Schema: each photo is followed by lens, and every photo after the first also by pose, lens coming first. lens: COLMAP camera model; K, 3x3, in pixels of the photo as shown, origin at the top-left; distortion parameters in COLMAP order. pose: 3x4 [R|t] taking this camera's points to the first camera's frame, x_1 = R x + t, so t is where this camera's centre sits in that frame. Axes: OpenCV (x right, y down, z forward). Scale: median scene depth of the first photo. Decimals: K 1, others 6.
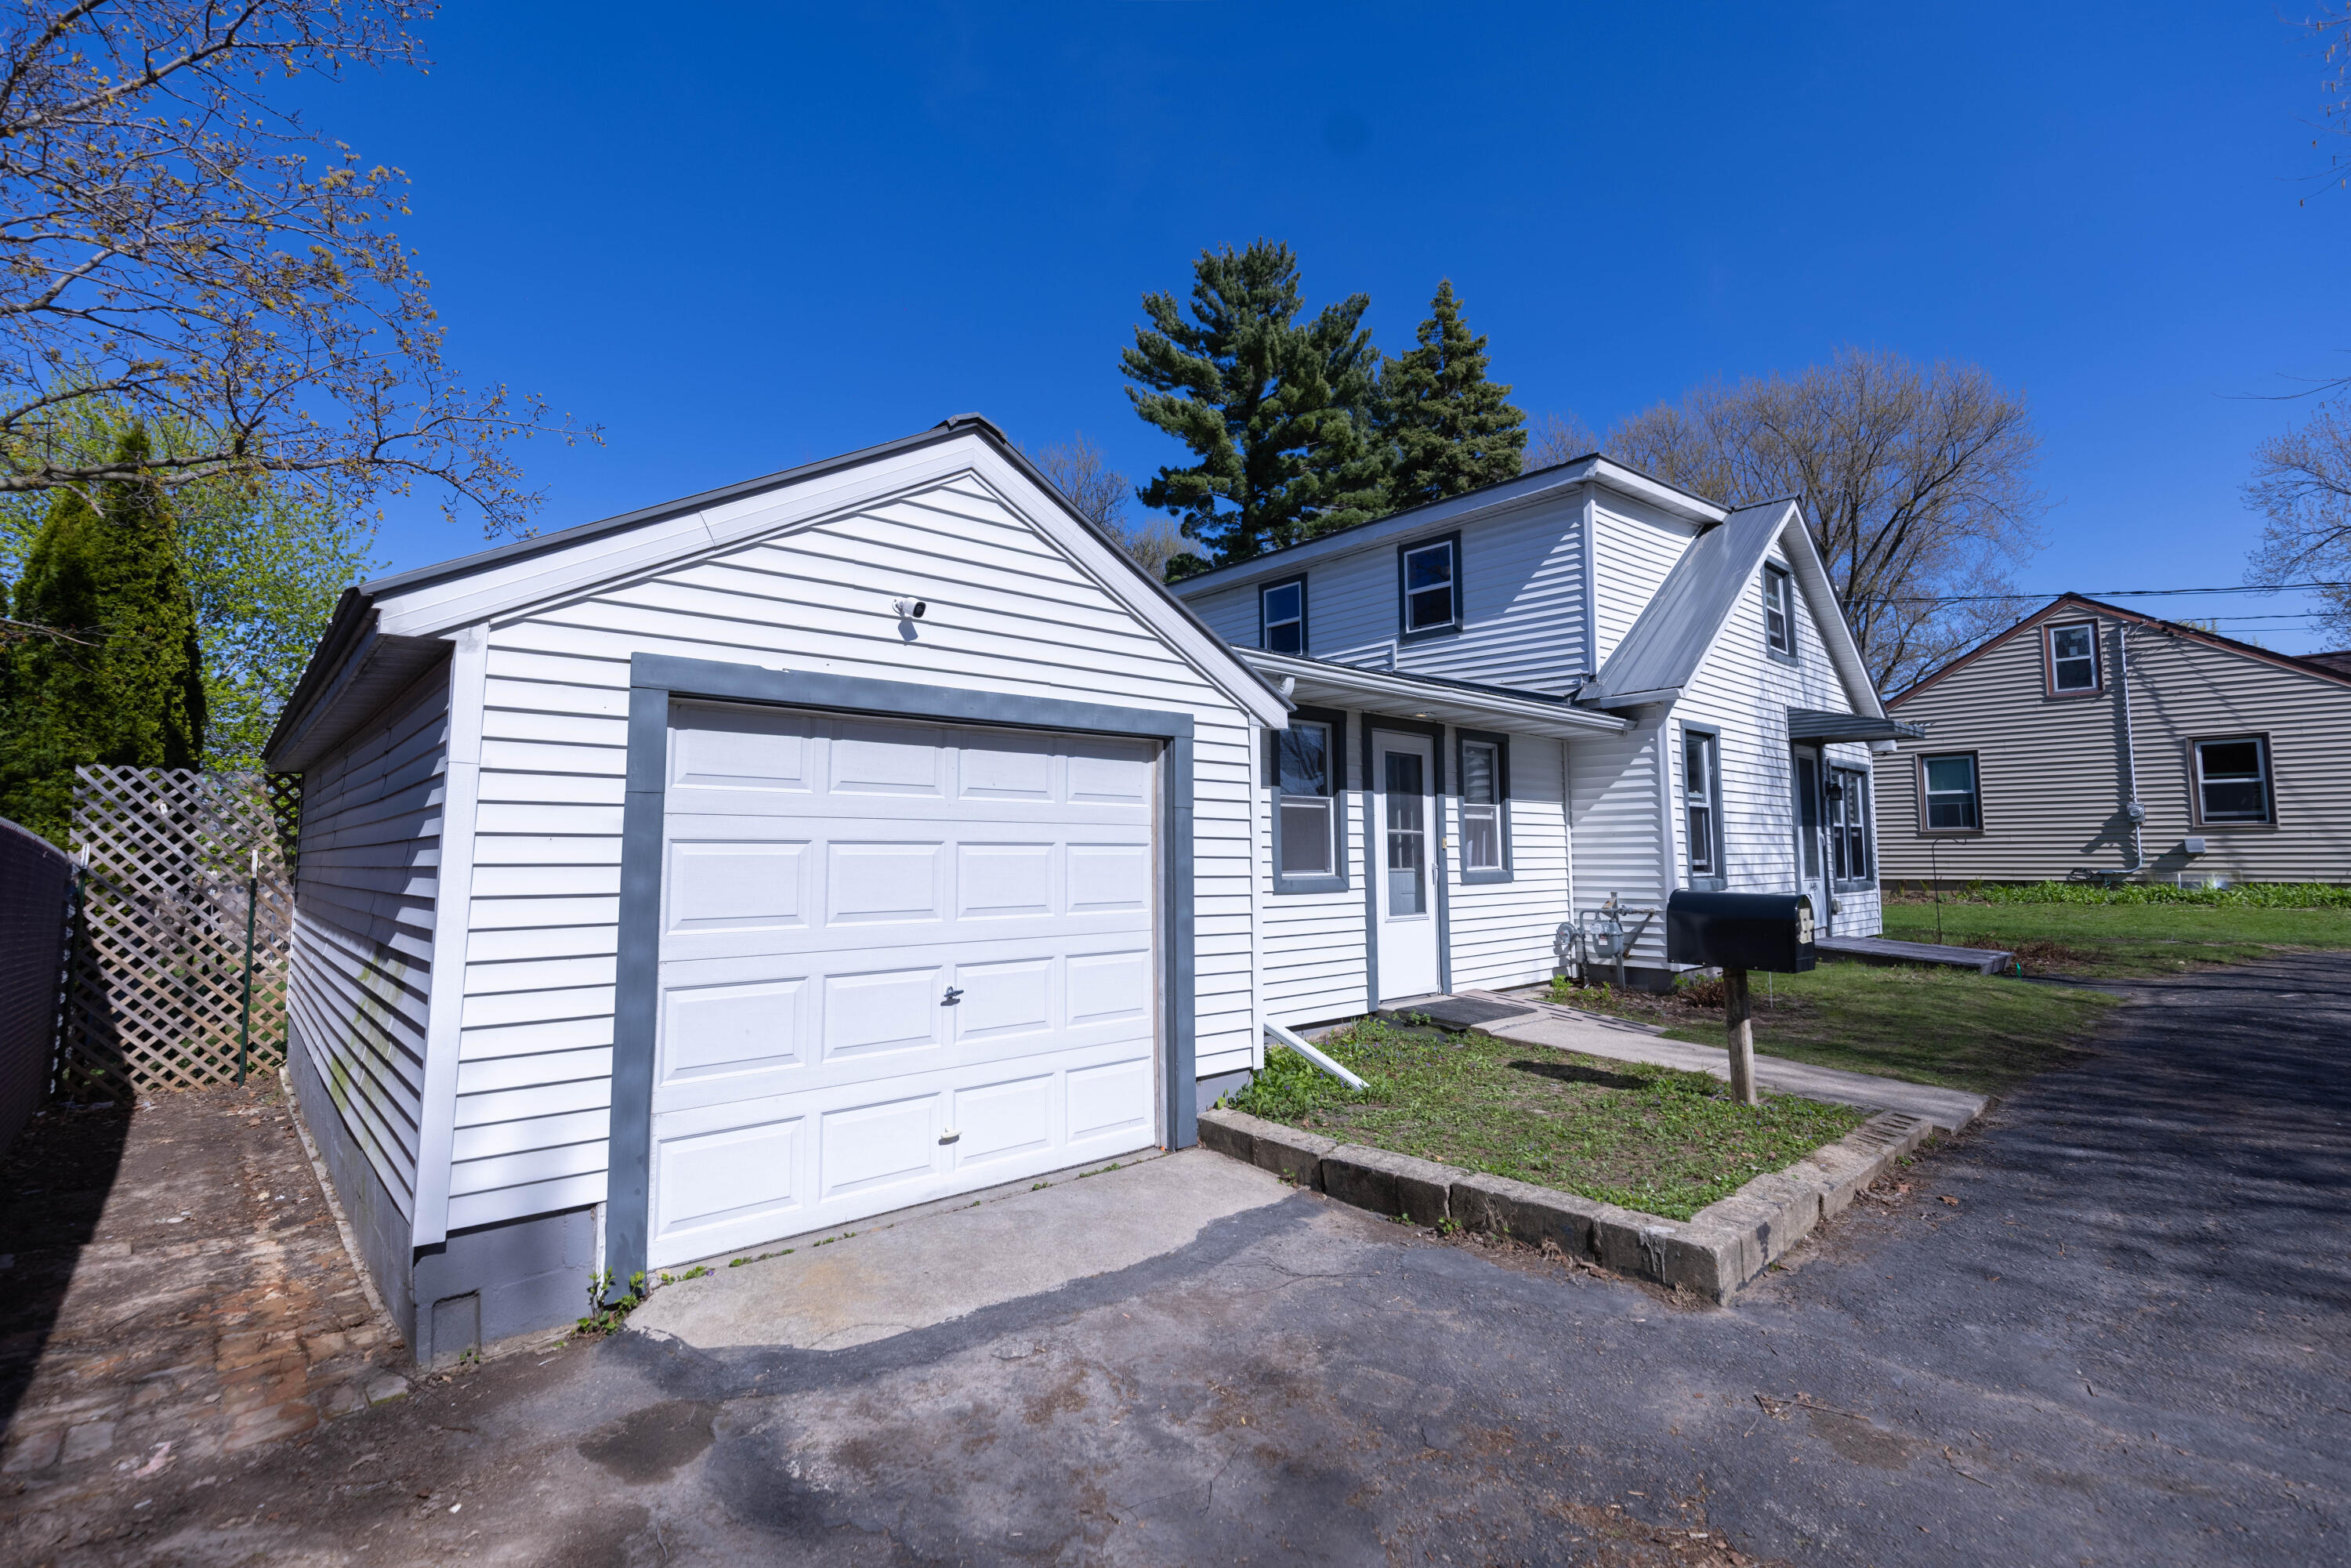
lens RADIAL K [[1051.8, 0, 1175.5], [0, 1051.8, 784.0], [0, 0, 1]] dist [0.005656, -0.001508]
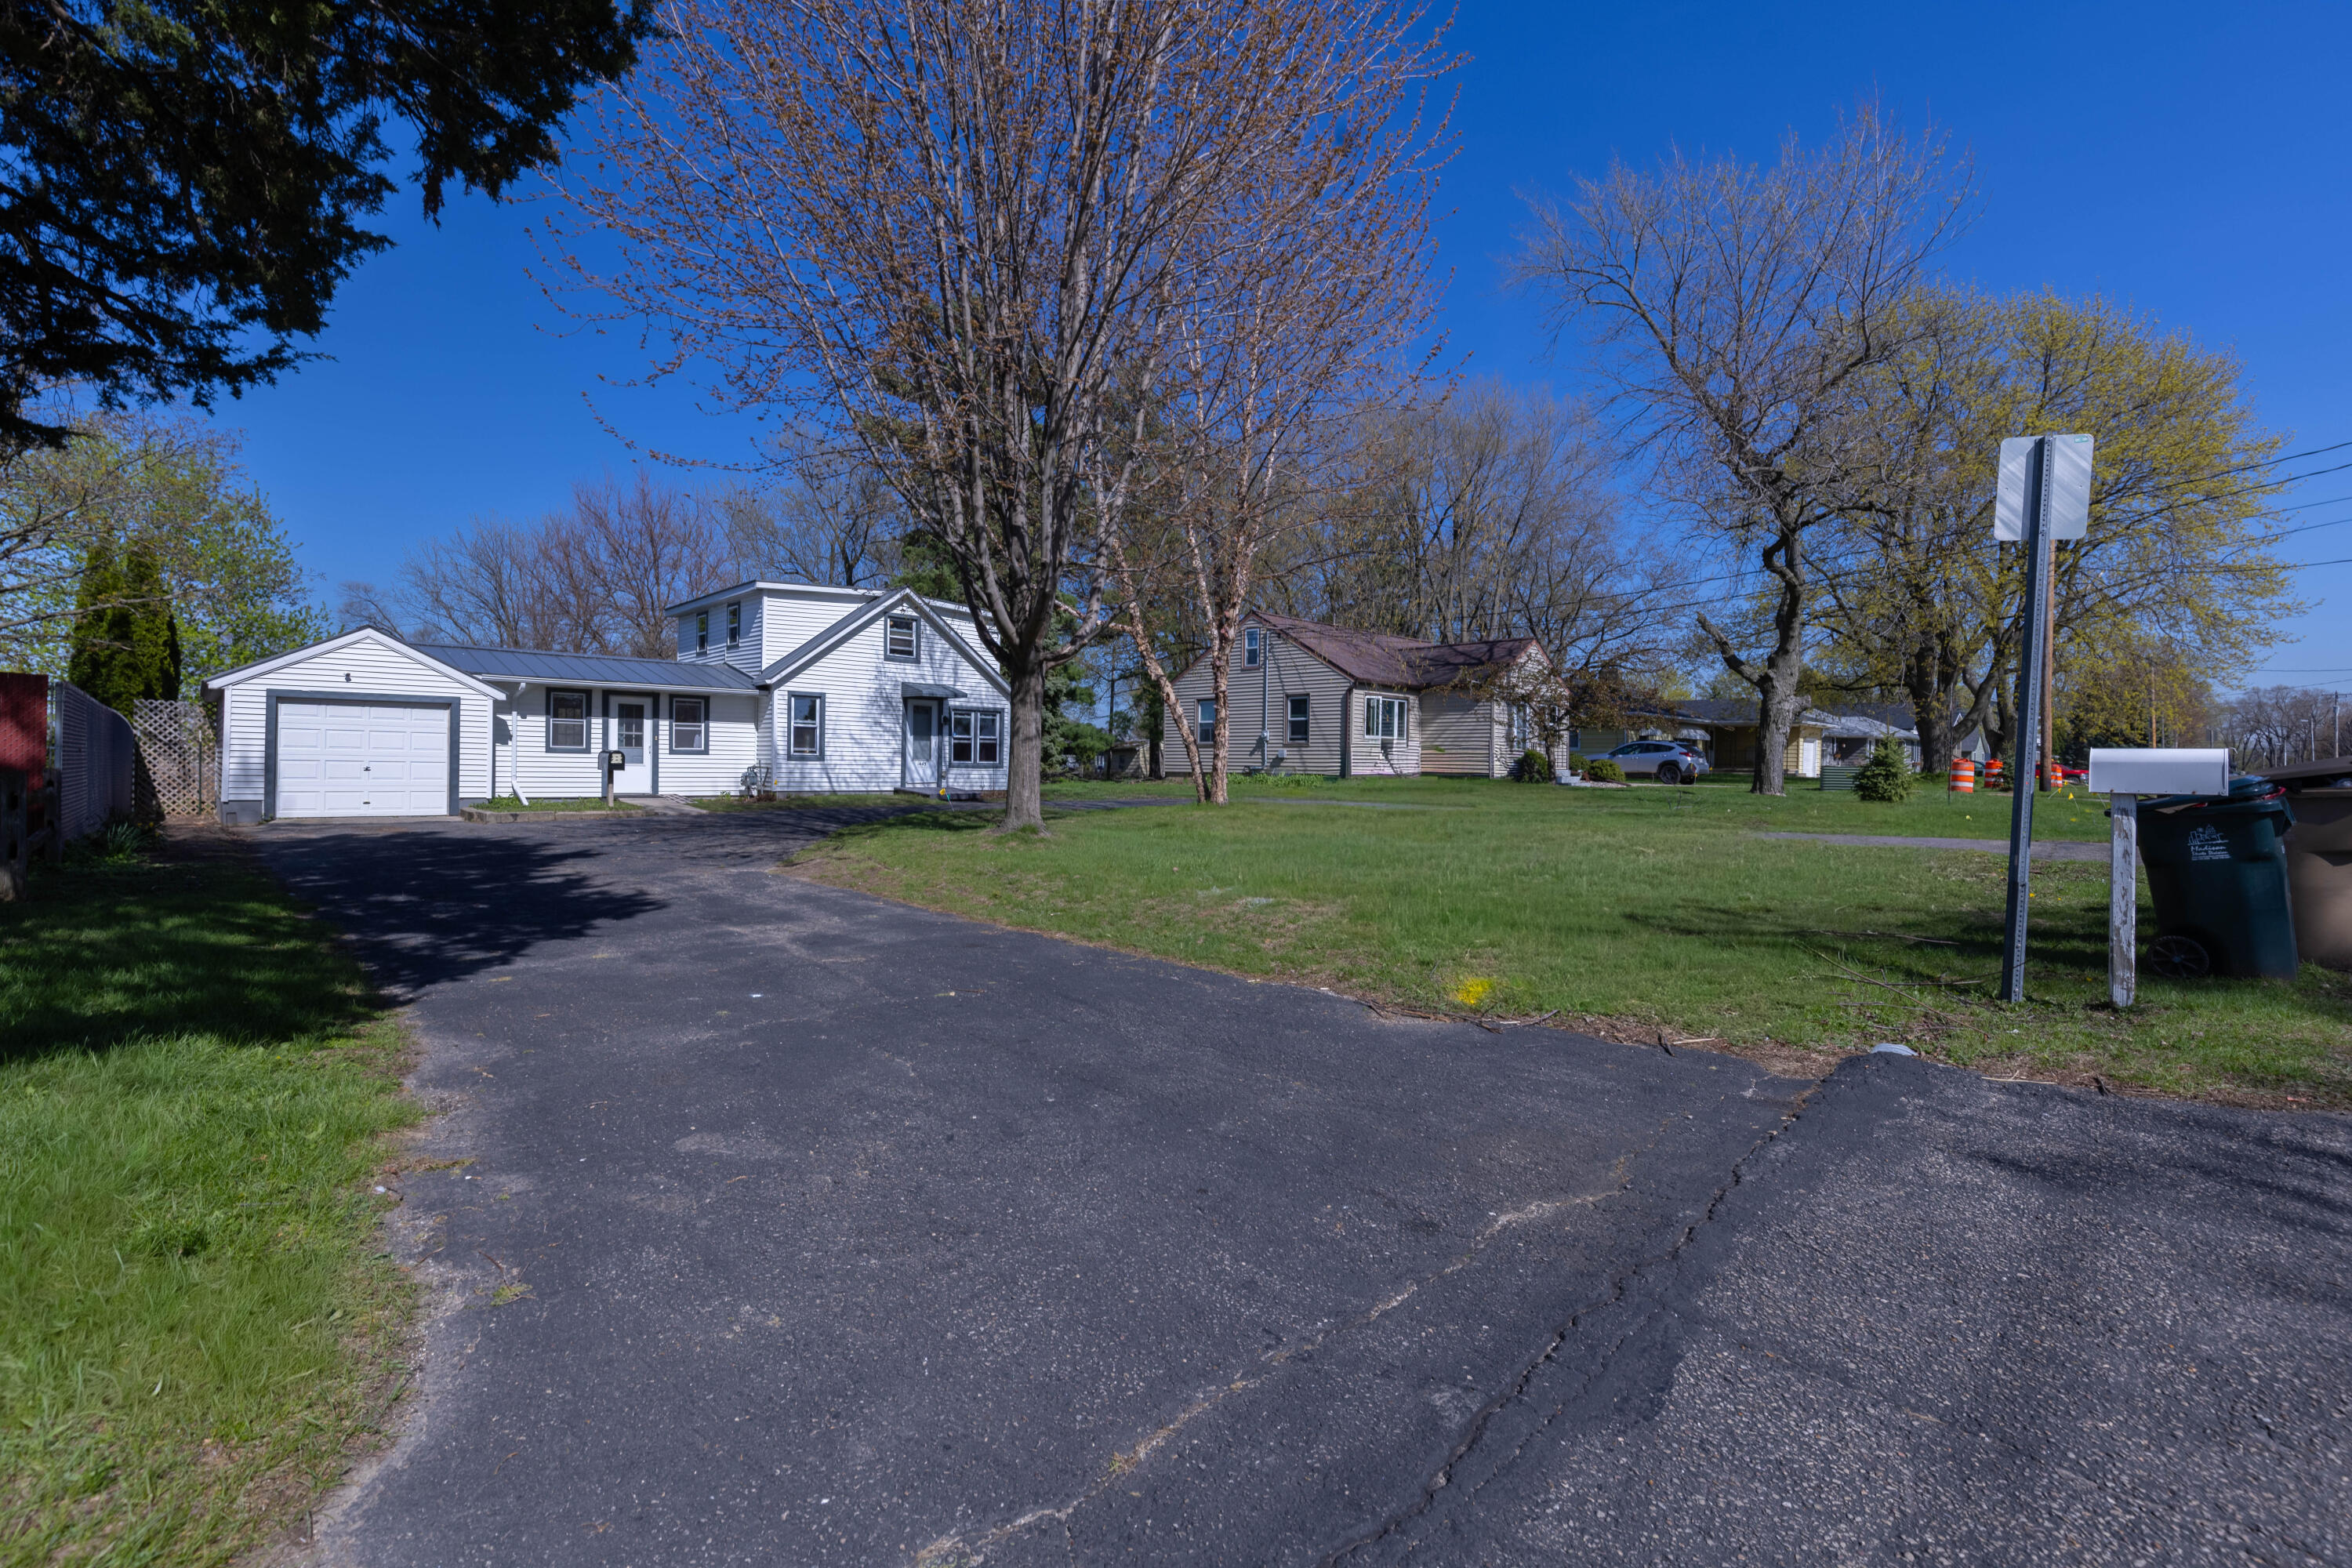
lens RADIAL K [[1052.3, 0, 1176.0], [0, 1052.3, 784.0], [0, 0, 1]] dist [0.005656, -0.001508]
pose [[0.999694, 0.023043, 0.008993, 1.659449], [-0.023737, 0.995955, 0.086664, -0.096144], [-0.006960, -0.086851, 0.996197, -1.782673]]
